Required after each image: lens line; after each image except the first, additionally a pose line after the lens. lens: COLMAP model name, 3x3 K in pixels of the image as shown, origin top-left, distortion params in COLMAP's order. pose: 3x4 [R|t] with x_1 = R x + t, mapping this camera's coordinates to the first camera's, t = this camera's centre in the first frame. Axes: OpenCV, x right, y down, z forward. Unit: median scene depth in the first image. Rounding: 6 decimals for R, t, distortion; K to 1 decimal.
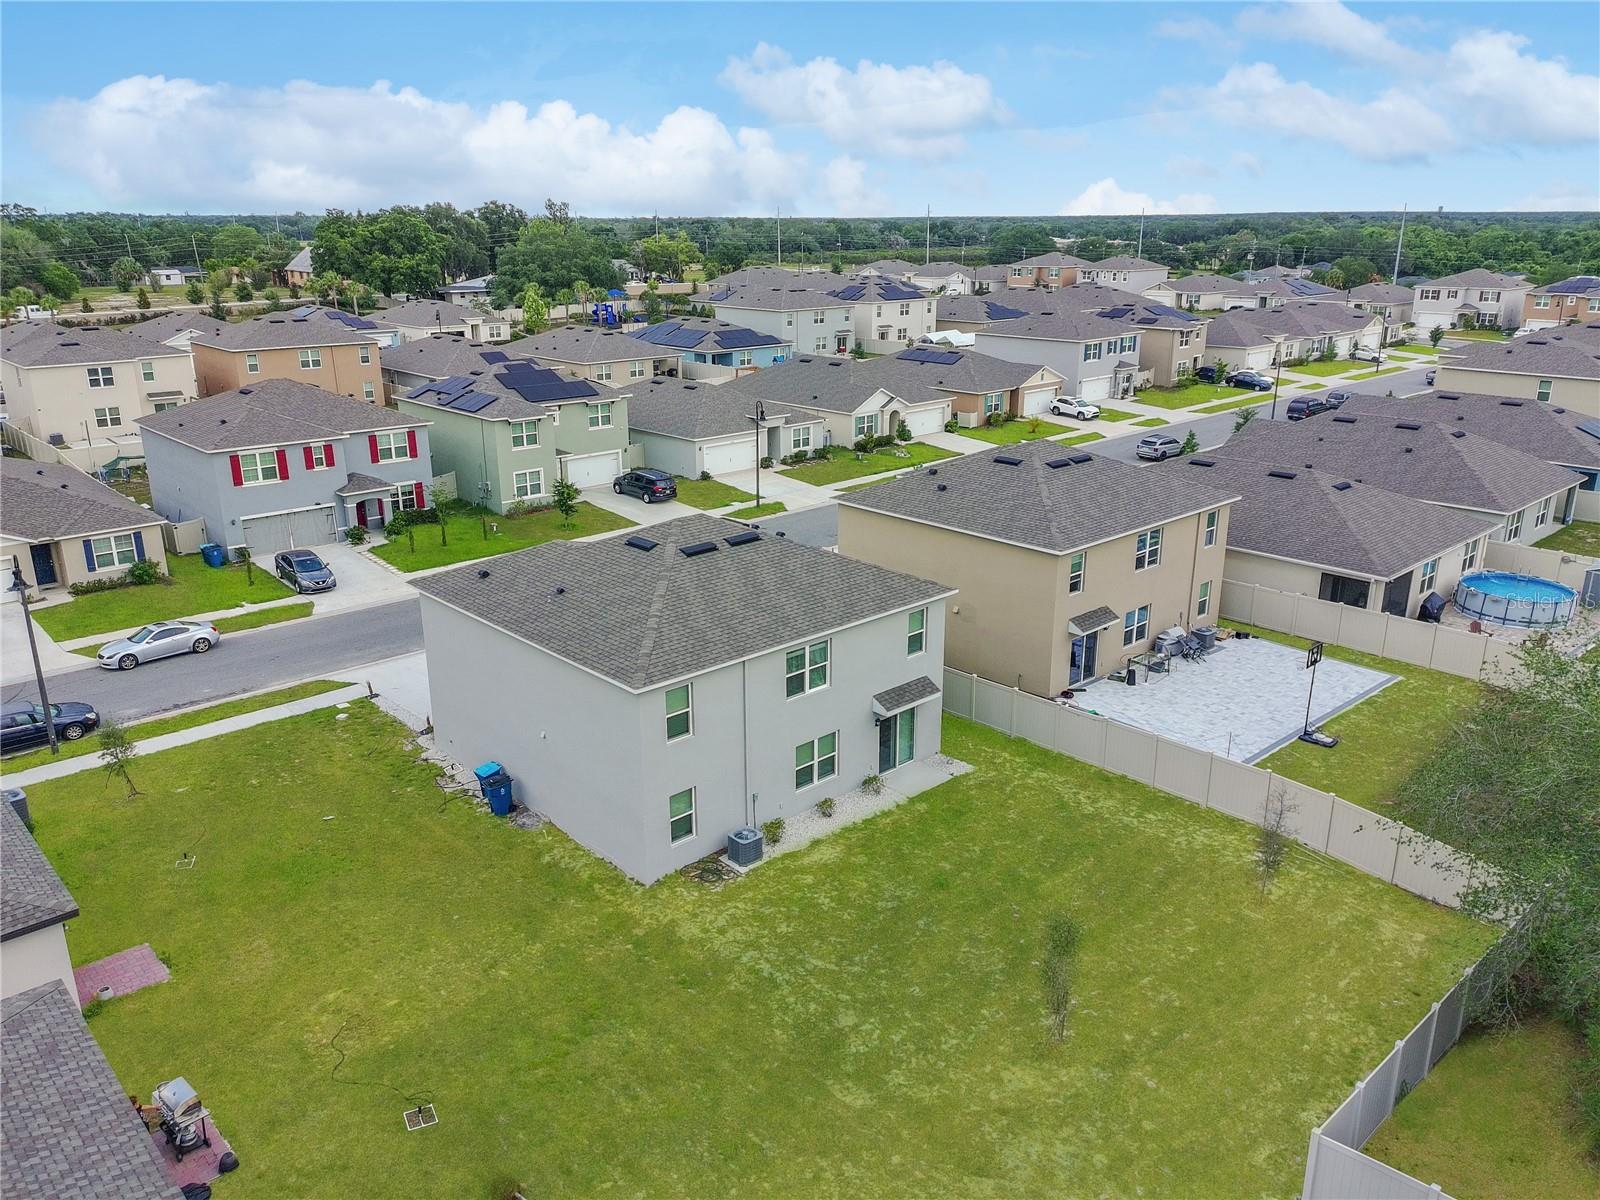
lens RADIAL K [[1188.2, 0, 796.5], [0, 1188.2, 590.9], [0, 0, 1]] dist [0.042870, -0.002768]
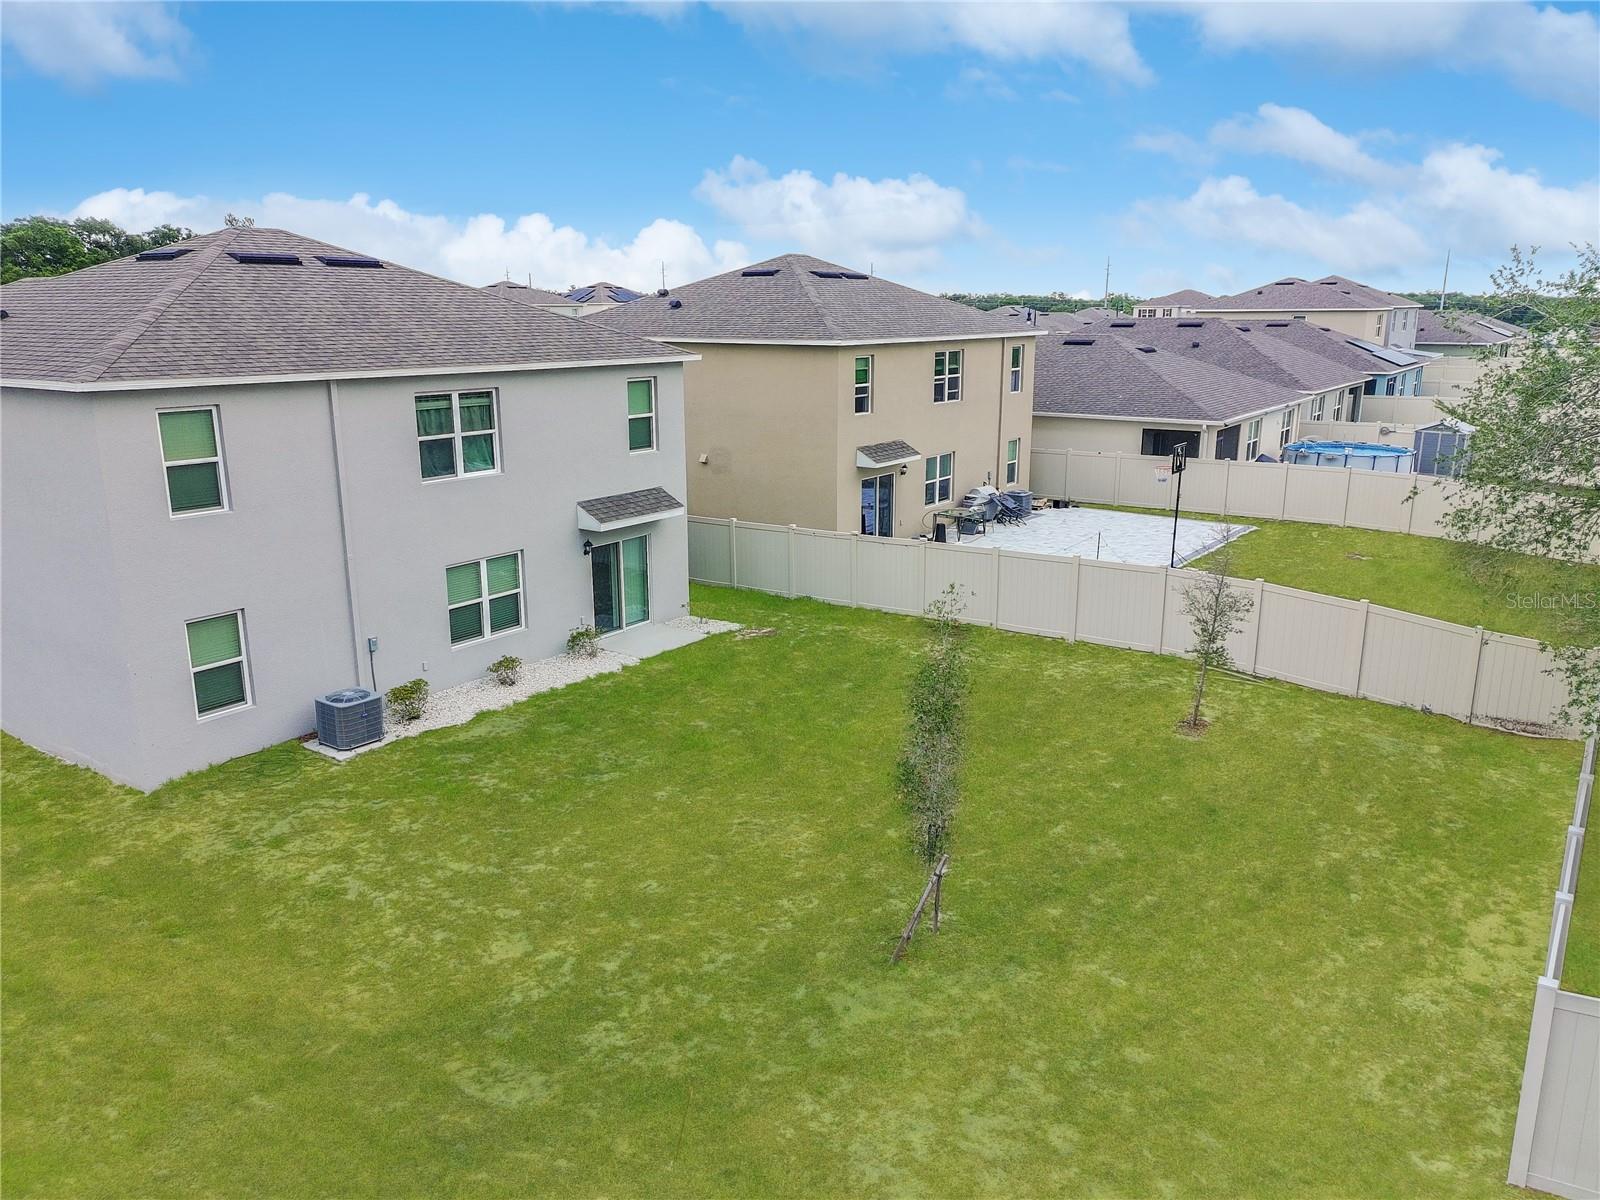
lens RADIAL K [[1176.5, 0, 800.0], [0, 1176.5, 600.0], [0, 0, 1]] dist [0.036850, -0.001570]
pose [[0.977196, -0.049921, 0.206387, 0.049539], [0.063745, 0.996108, -0.060877, 0.191327], [-0.202545, 0.072645, 0.976575, 0.371887]]
